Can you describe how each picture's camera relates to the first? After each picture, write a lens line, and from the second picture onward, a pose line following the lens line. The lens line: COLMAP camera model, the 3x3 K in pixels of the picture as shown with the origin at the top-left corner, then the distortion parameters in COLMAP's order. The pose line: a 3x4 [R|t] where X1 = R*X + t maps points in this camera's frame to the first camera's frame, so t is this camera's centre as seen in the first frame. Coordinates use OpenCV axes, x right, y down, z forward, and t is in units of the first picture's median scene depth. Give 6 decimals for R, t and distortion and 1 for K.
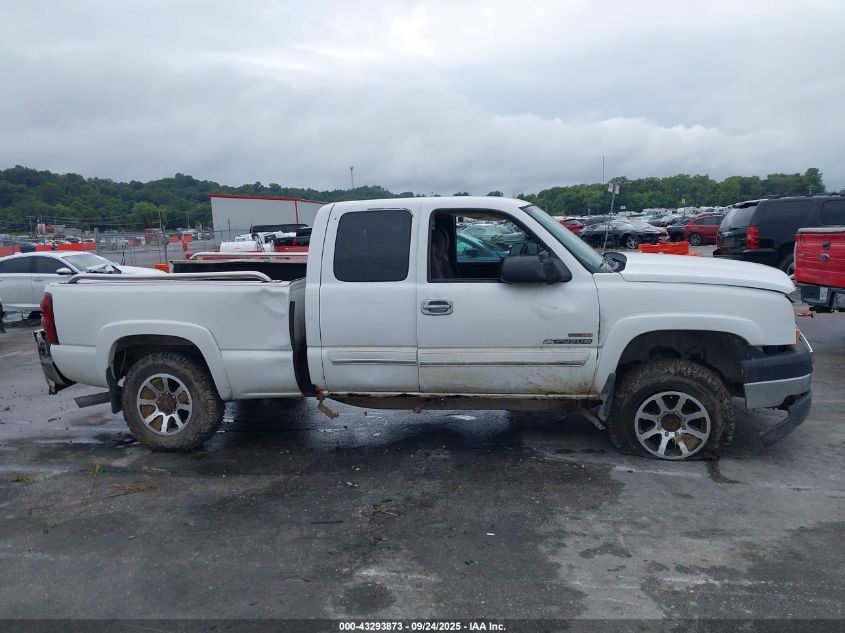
lens RADIAL K [[686.5, 0, 434.4], [0, 686.5, 316.6], [0, 0, 1]] dist [0.015845, -0.003910]
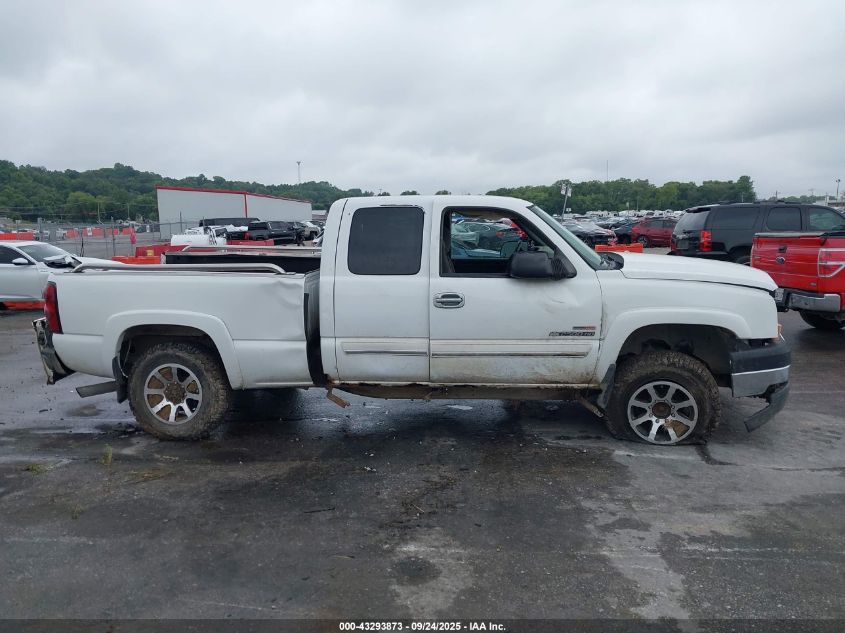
lens RADIAL K [[686.5, 0, 434.4], [0, 686.5, 316.6], [0, 0, 1]] dist [0.015845, -0.003910]
pose [[0.996255, 0.009880, 0.085897, -0.103128], [-0.010114, 0.999946, 0.002299, 0.008518], [-0.085870, -0.003159, 0.996301, -0.039187]]
